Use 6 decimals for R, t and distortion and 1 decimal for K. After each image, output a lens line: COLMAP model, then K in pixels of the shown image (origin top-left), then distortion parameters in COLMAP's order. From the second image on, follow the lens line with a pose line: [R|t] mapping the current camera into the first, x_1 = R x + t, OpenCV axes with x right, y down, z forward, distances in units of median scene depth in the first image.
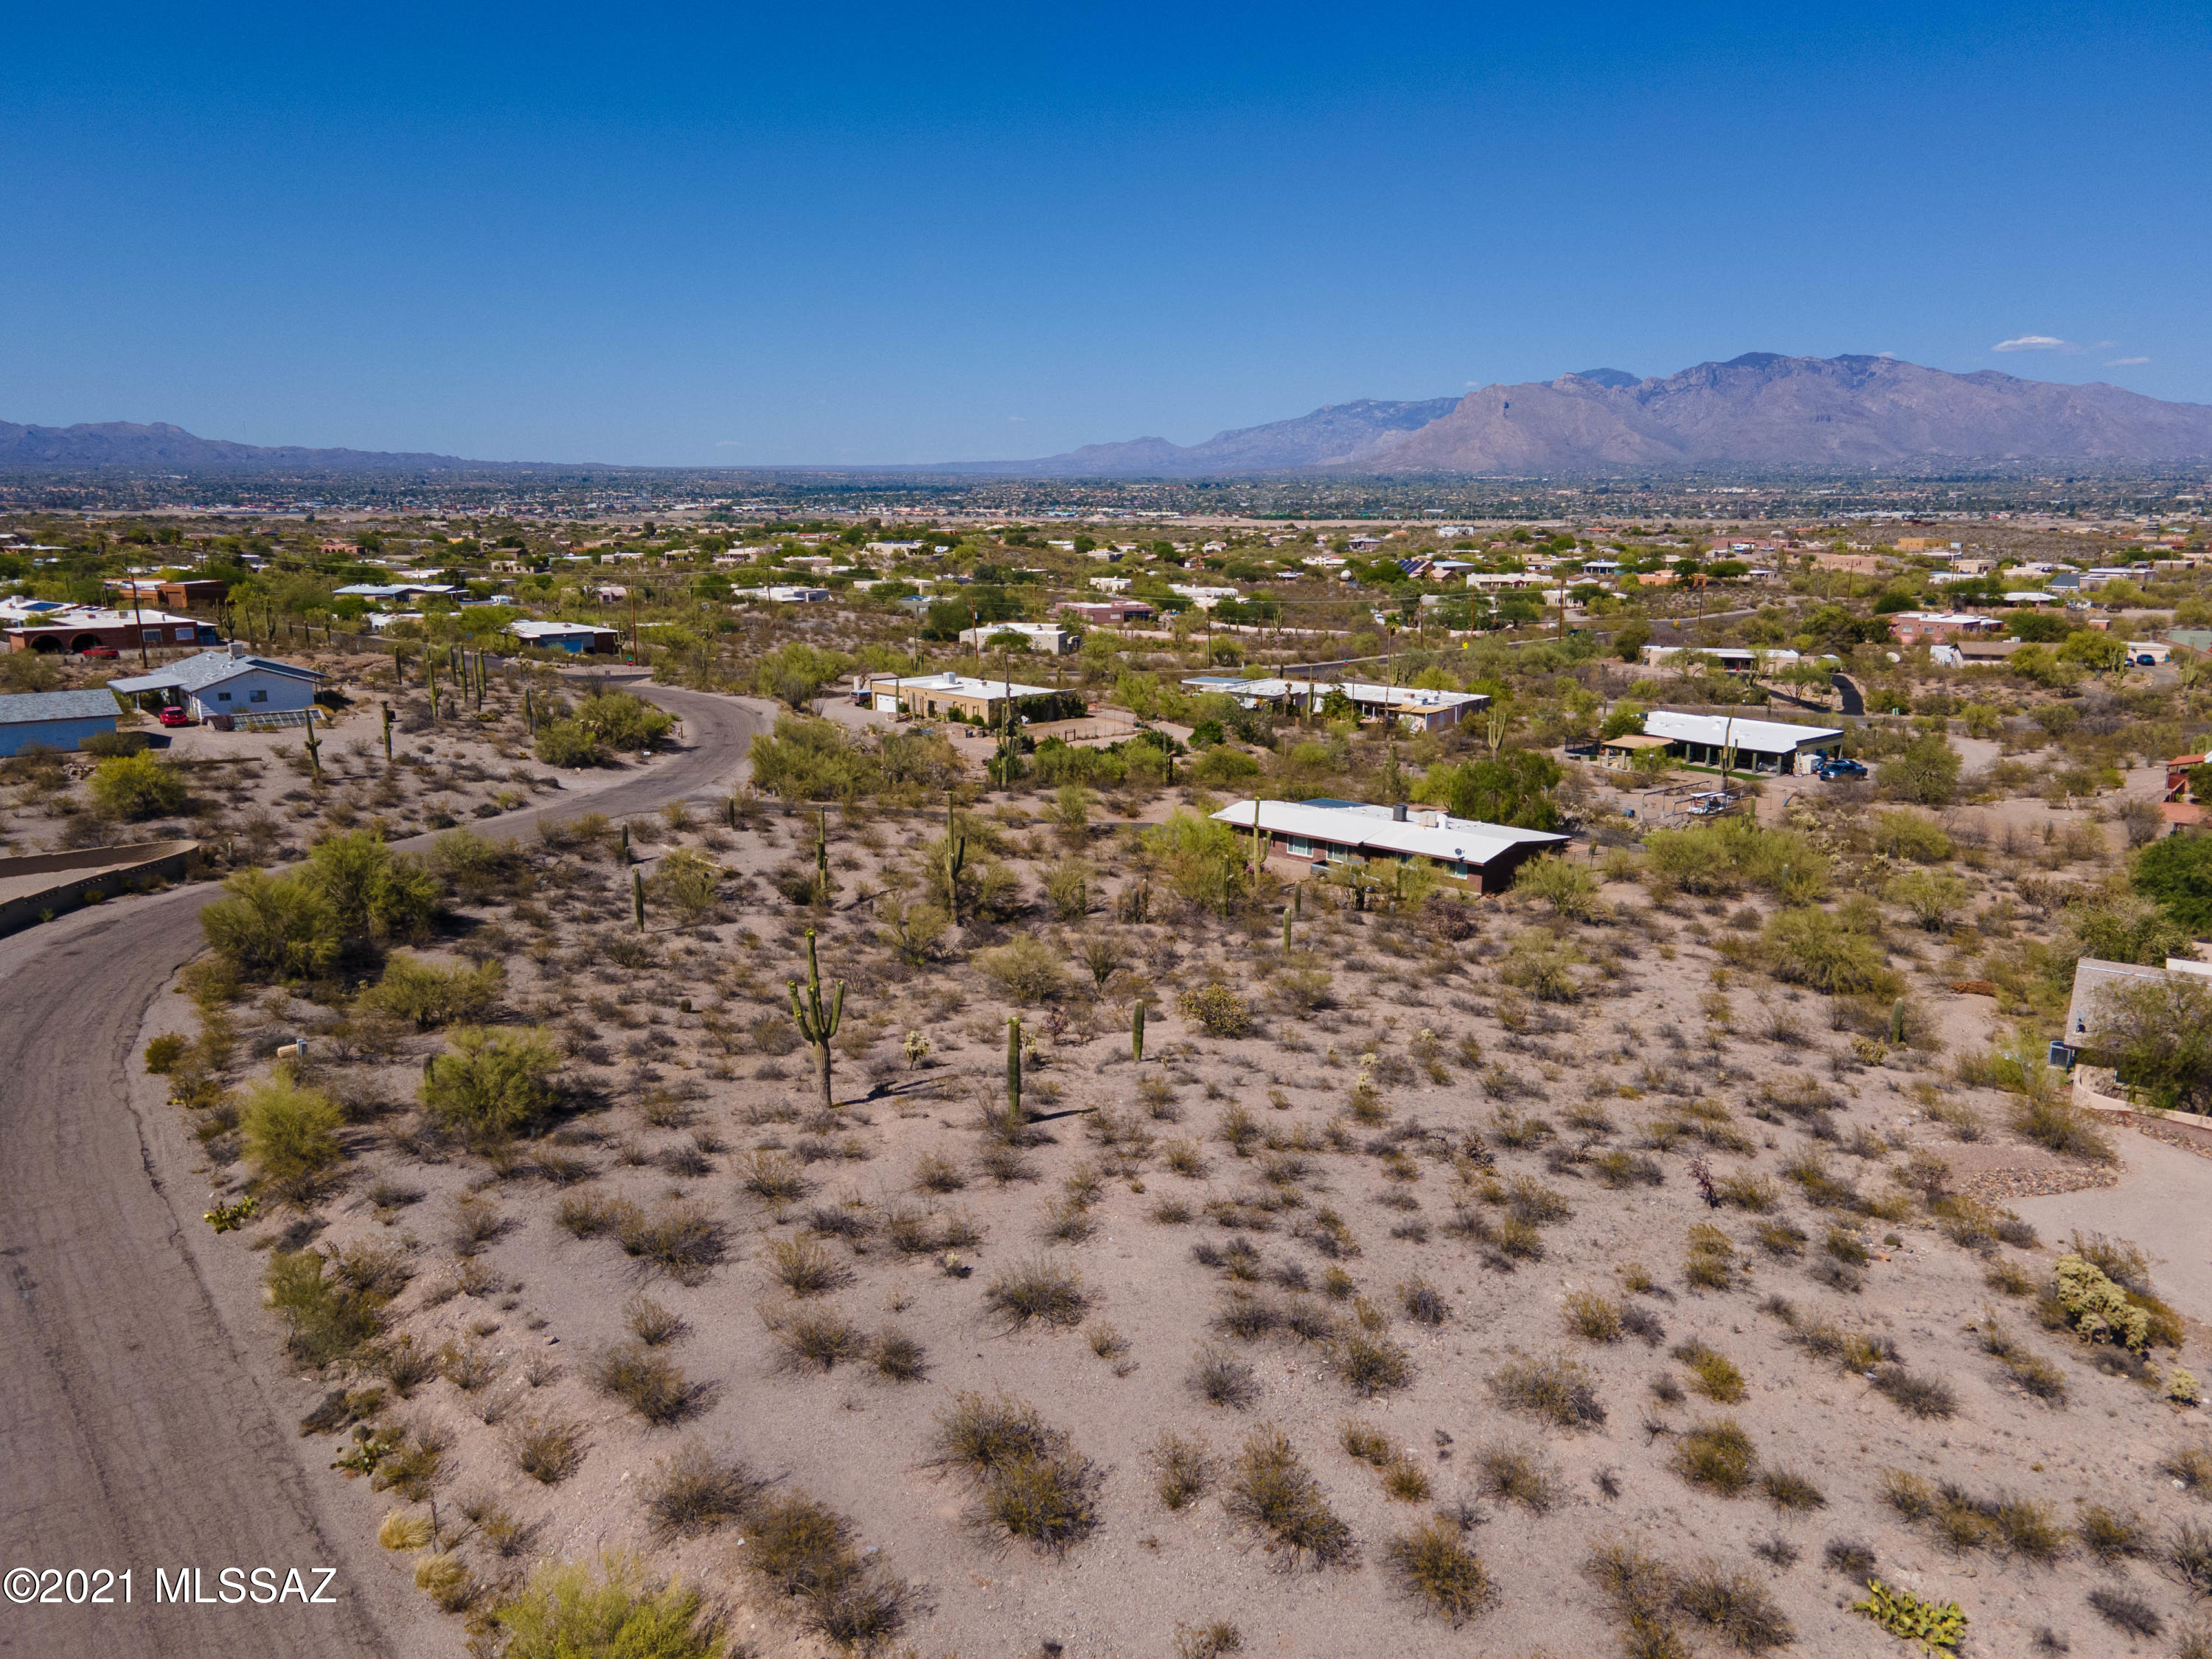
lens RADIAL K [[1621.1, 0, 1112.7], [0, 1621.1, 825.7], [0, 0, 1]] dist [0.013494, 0.050720]
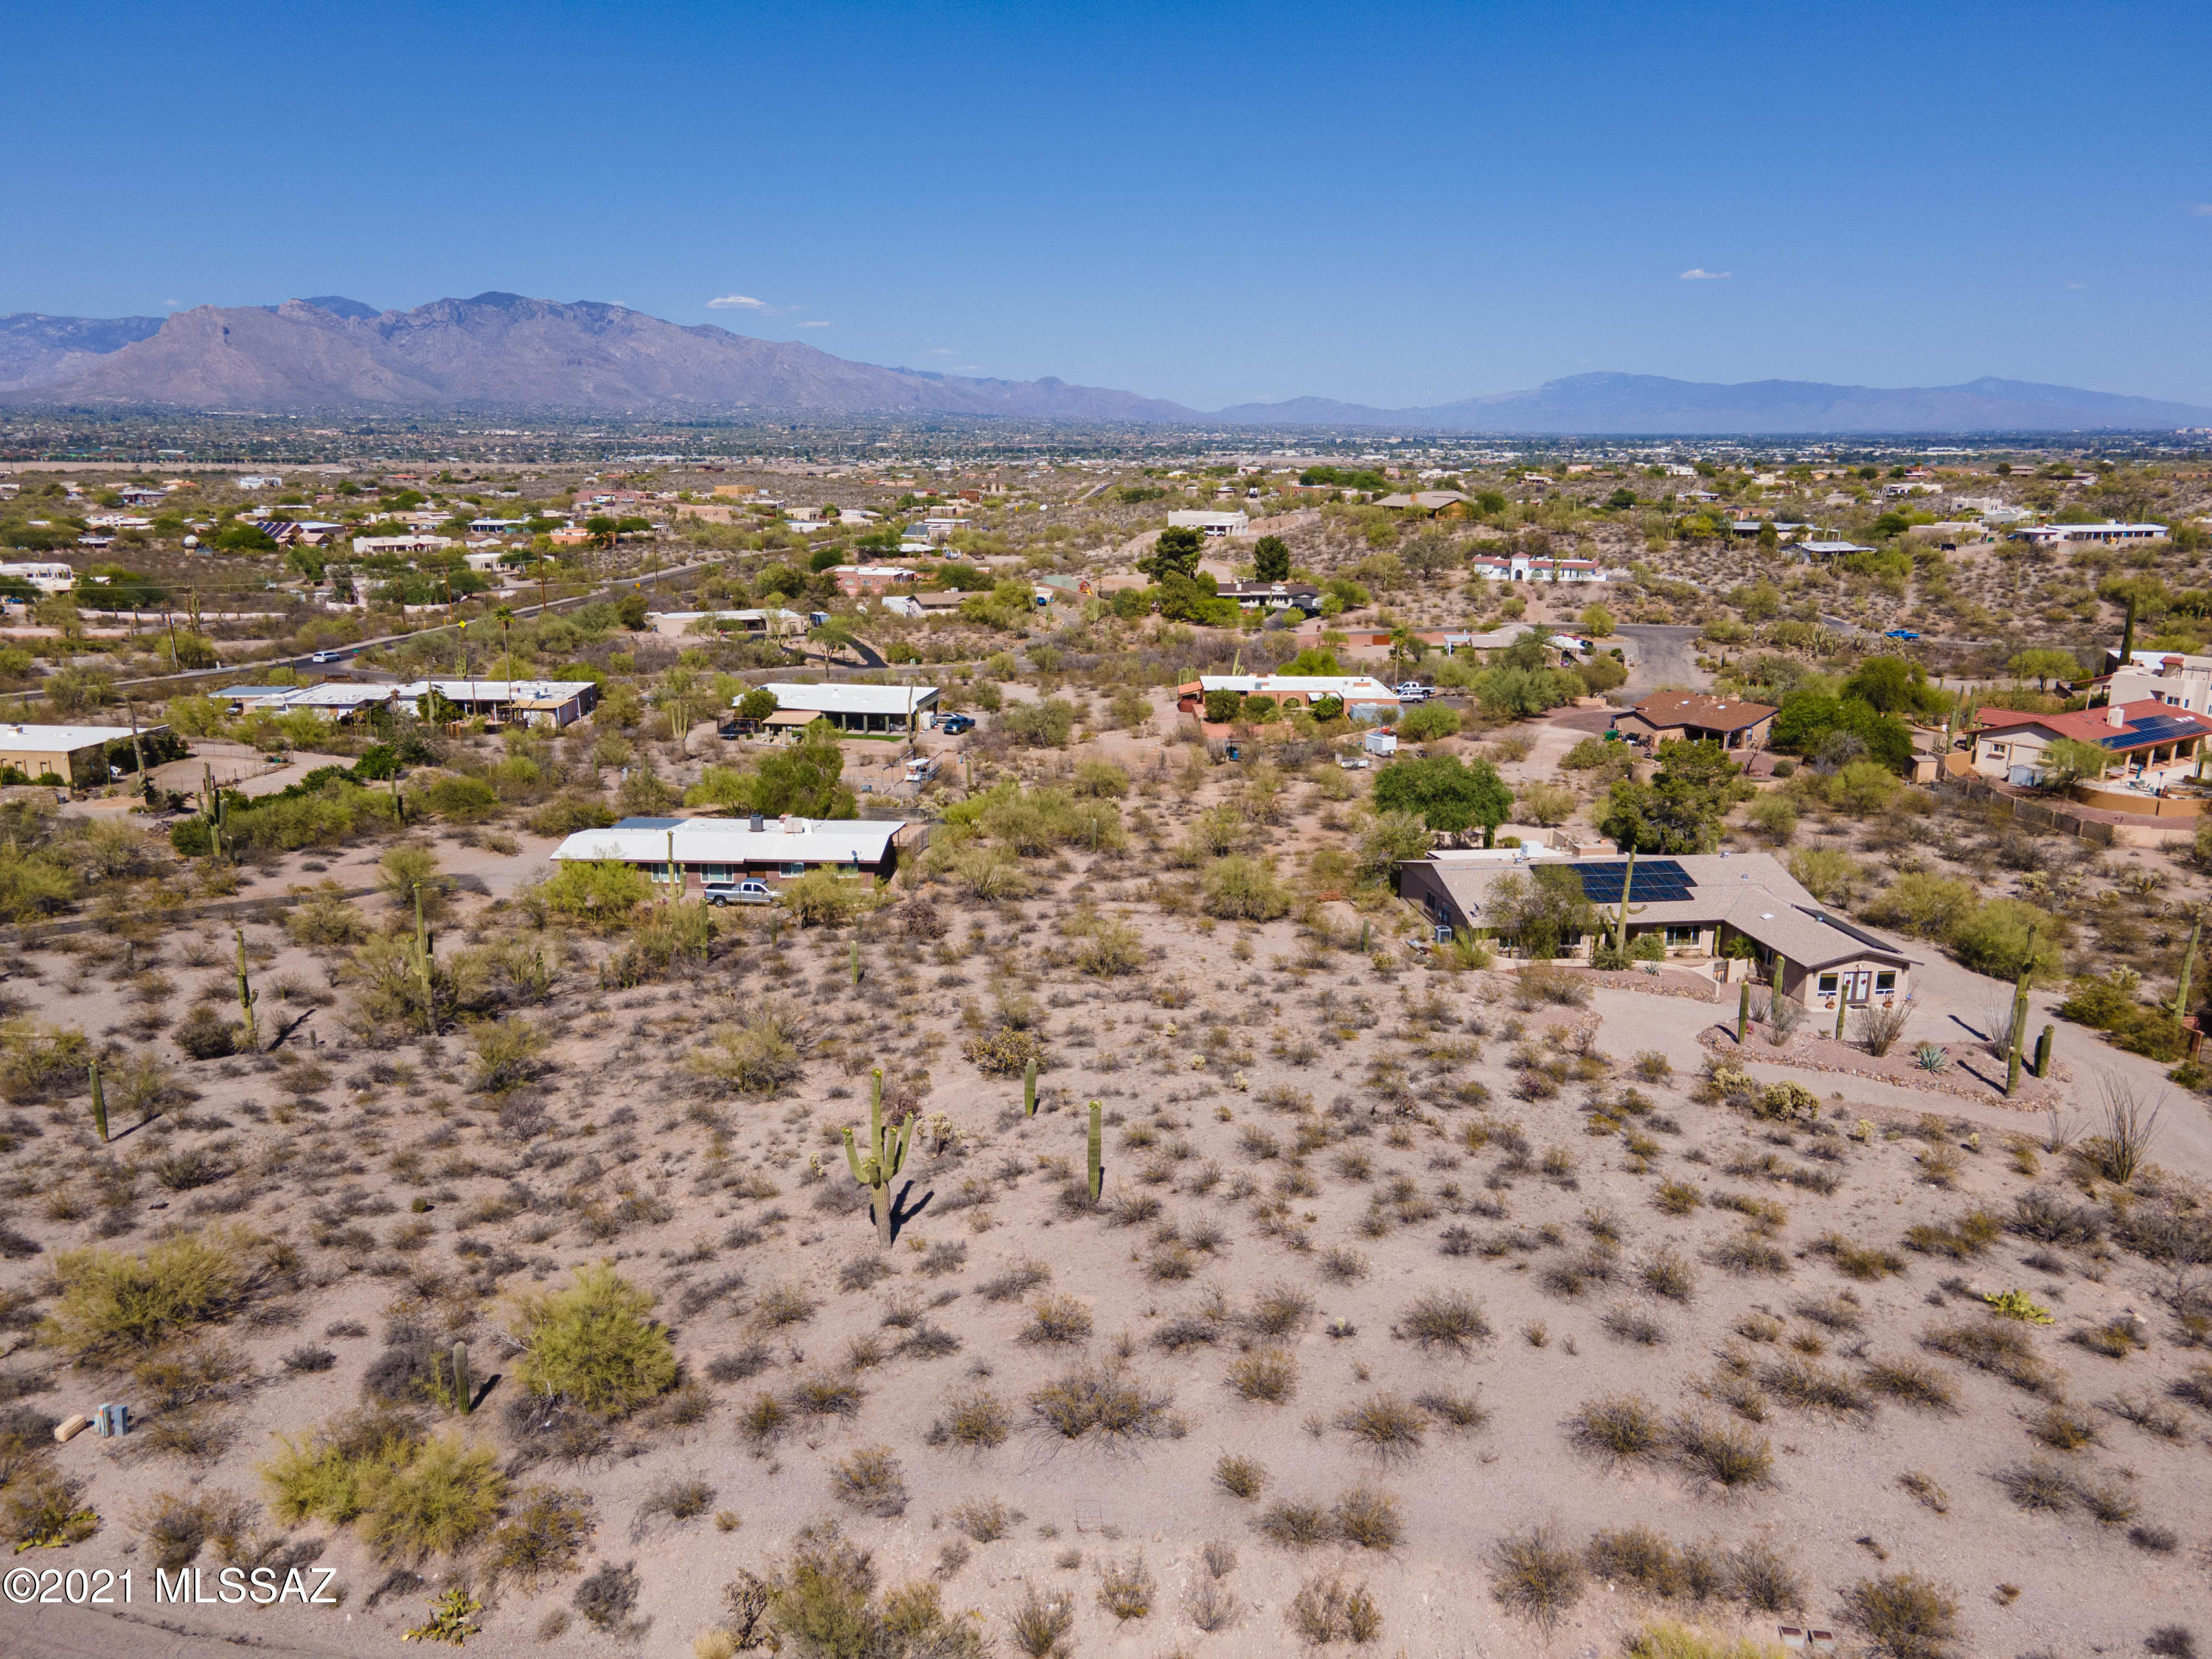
lens RADIAL K [[1621.1, 0, 1112.7], [0, 1621.1, 825.7], [0, 0, 1]] dist [0.013494, 0.050720]
pose [[0.755368, -0.150533, 0.637777, -0.131916], [0.128019, 0.988404, 0.081668, -0.026735], [-0.642674, 0.019958, 0.765879, 0.037738]]
